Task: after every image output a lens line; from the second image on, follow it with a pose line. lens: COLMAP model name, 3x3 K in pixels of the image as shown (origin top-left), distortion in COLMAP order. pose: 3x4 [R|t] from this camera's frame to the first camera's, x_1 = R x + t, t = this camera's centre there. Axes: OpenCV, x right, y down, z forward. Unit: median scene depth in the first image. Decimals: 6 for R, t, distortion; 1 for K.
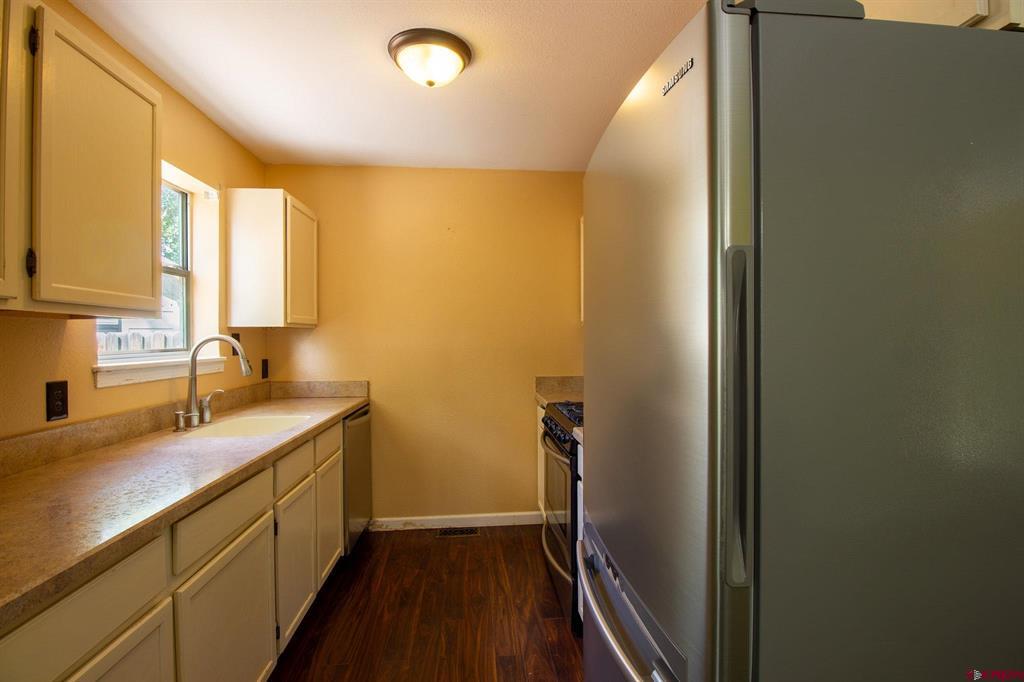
lens RADIAL K [[477.6, 0, 512.0], [0, 477.6, 341.0], [0, 0, 1]] dist [-0.000420, -0.000131]
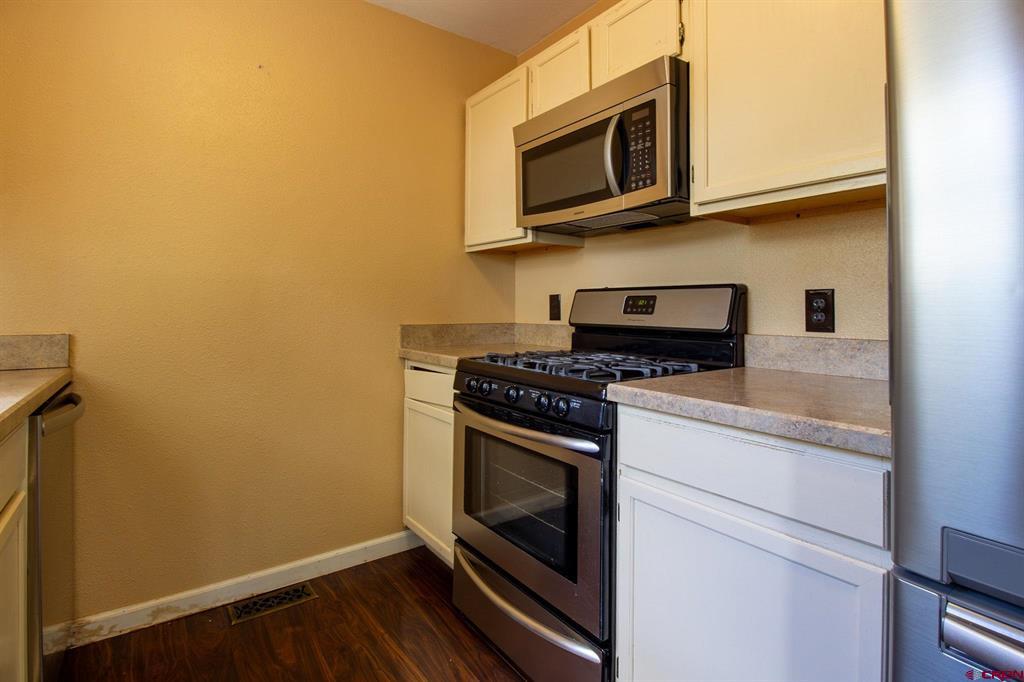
lens RADIAL K [[498.1, 0, 512.8], [0, 498.1, 302.8], [0, 0, 1]] dist [0.000585, -0.013888]
pose [[0.852272, 0.015160, 0.522879, -0.179716], [-0.003875, 0.999735, -0.022670, 0.060581], [-0.523084, 0.017295, 0.852105, 0.345016]]
